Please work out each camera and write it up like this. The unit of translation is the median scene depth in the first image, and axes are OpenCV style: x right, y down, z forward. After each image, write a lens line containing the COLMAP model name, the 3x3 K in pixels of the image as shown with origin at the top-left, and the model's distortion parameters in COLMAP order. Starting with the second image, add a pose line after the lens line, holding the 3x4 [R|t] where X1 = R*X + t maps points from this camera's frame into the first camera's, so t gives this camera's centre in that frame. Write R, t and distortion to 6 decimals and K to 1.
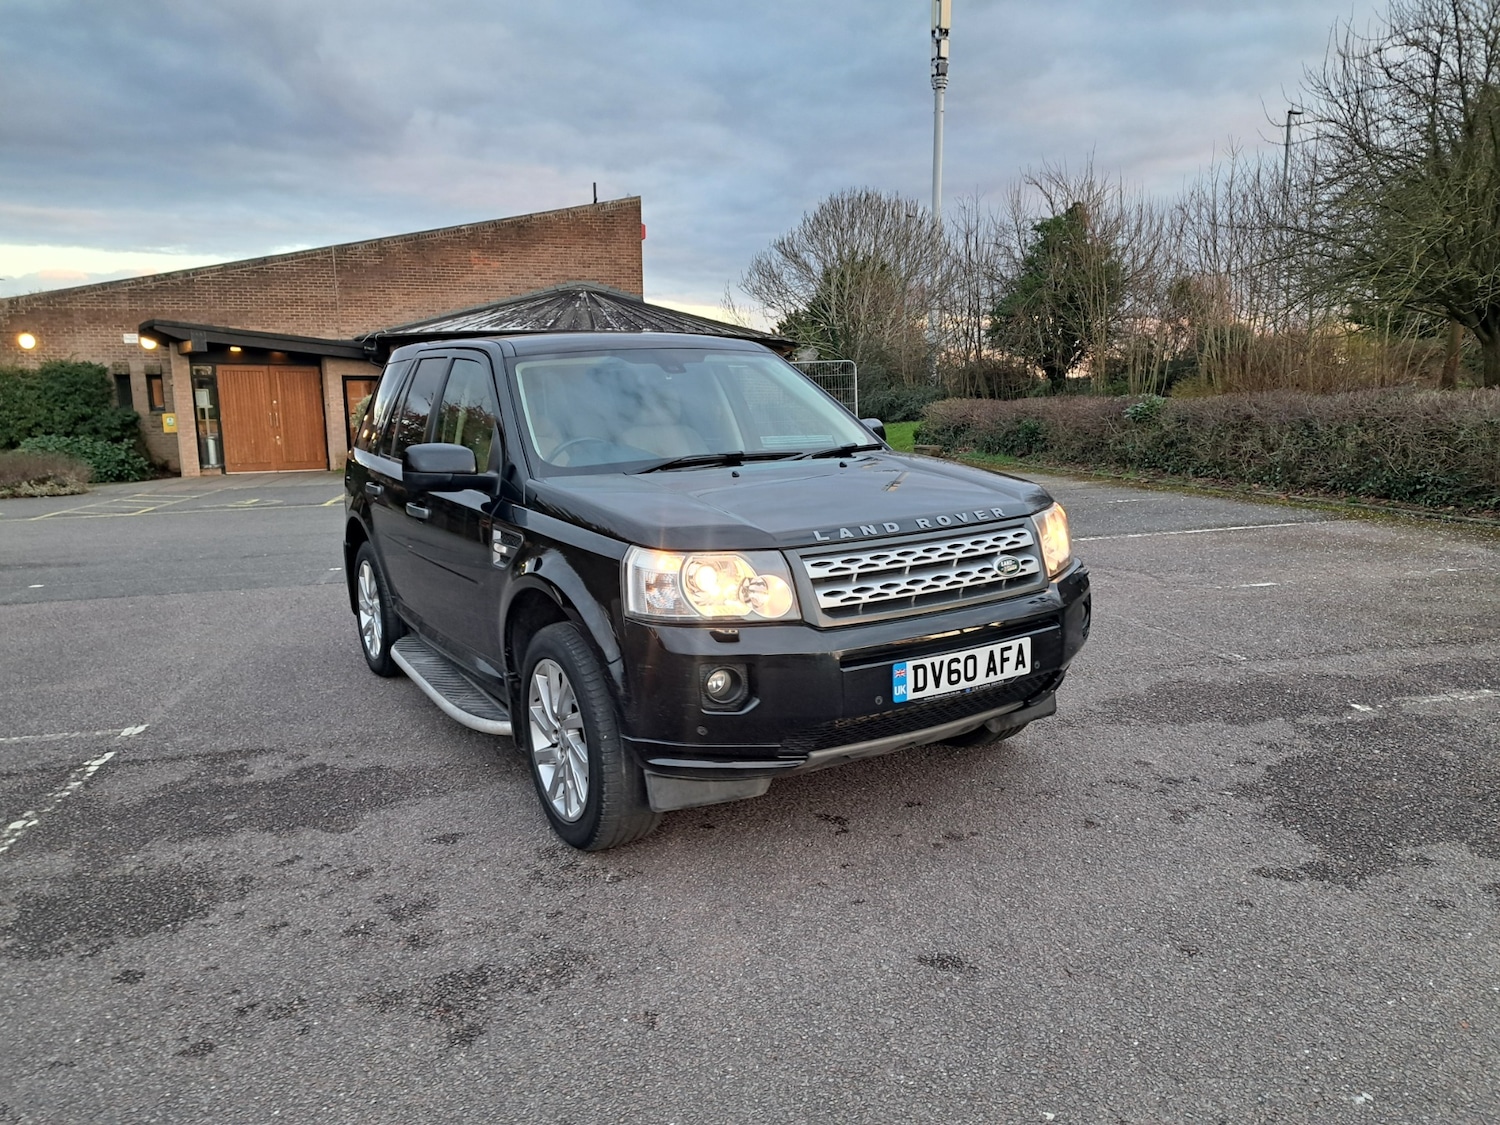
lens RADIAL K [[1064.3, 0, 756.2], [0, 1064.3, 584.2], [0, 0, 1]] dist [0.084567, -0.089476]
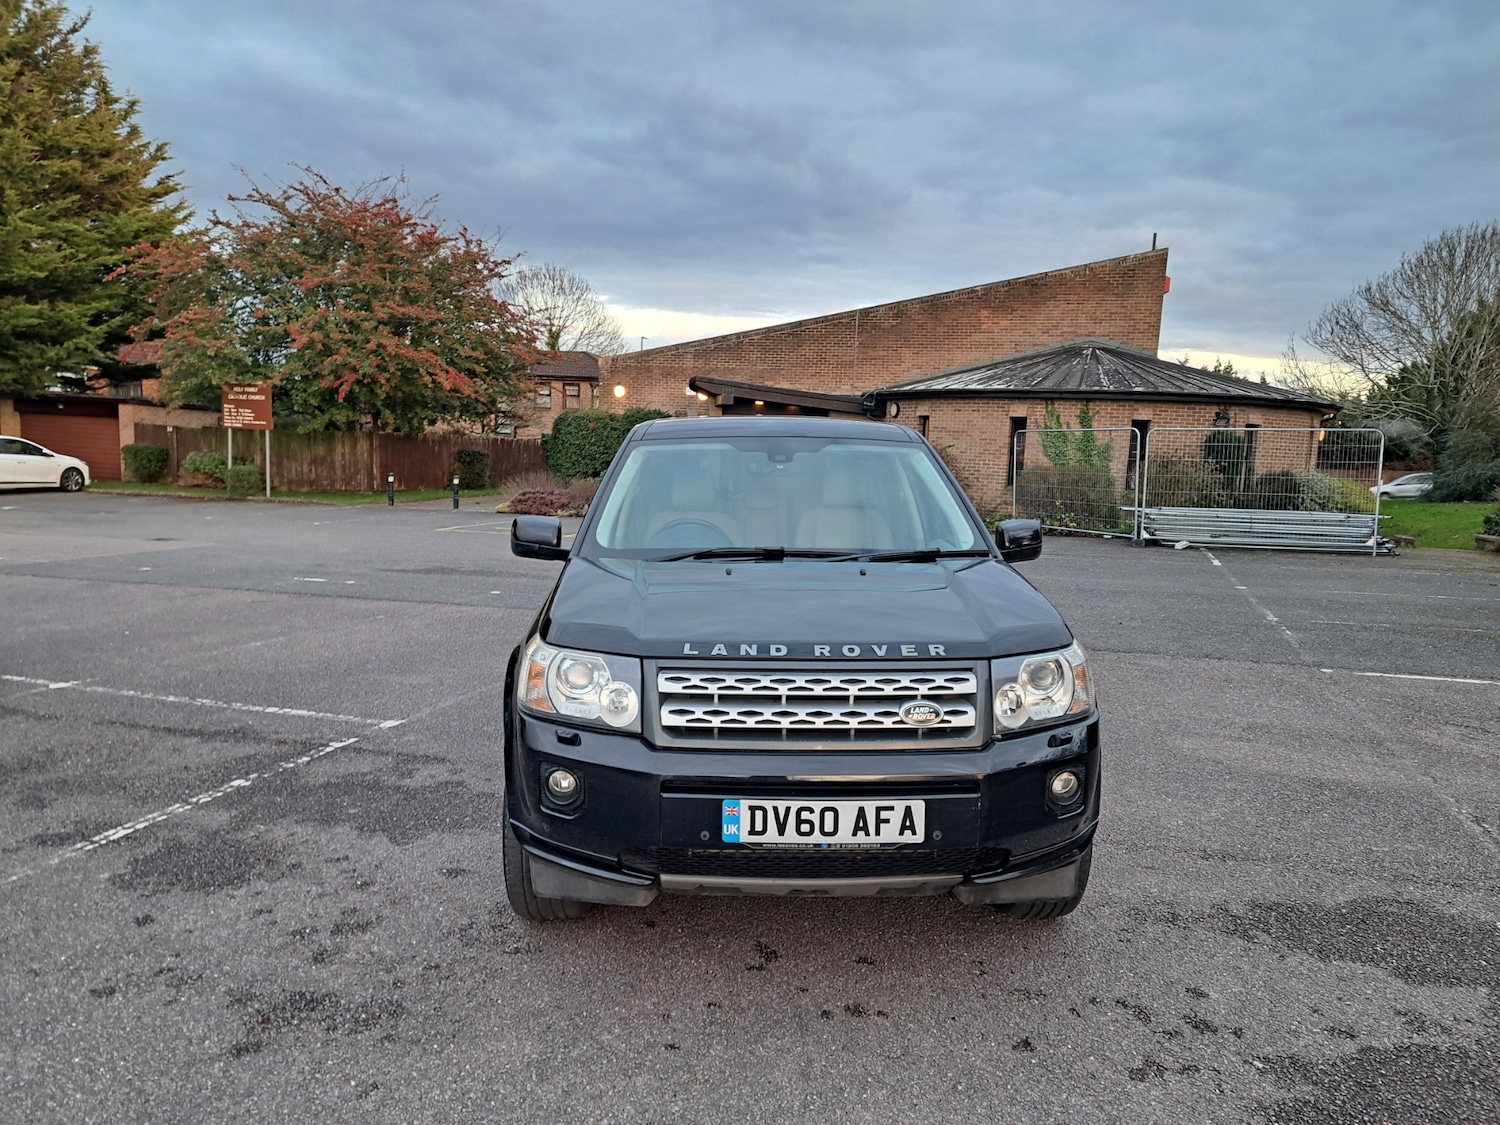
lens RADIAL K [[1061.8, 0, 745.4], [0, 1061.8, 580.5], [0, 0, 1]] dist [0.077833, -0.076430]
pose [[0.868577, 0.108356, -0.483562, 0.348643], [-0.131326, 0.991244, -0.013771, -0.062829], [0.477835, 0.075466, 0.875202, 0.113257]]
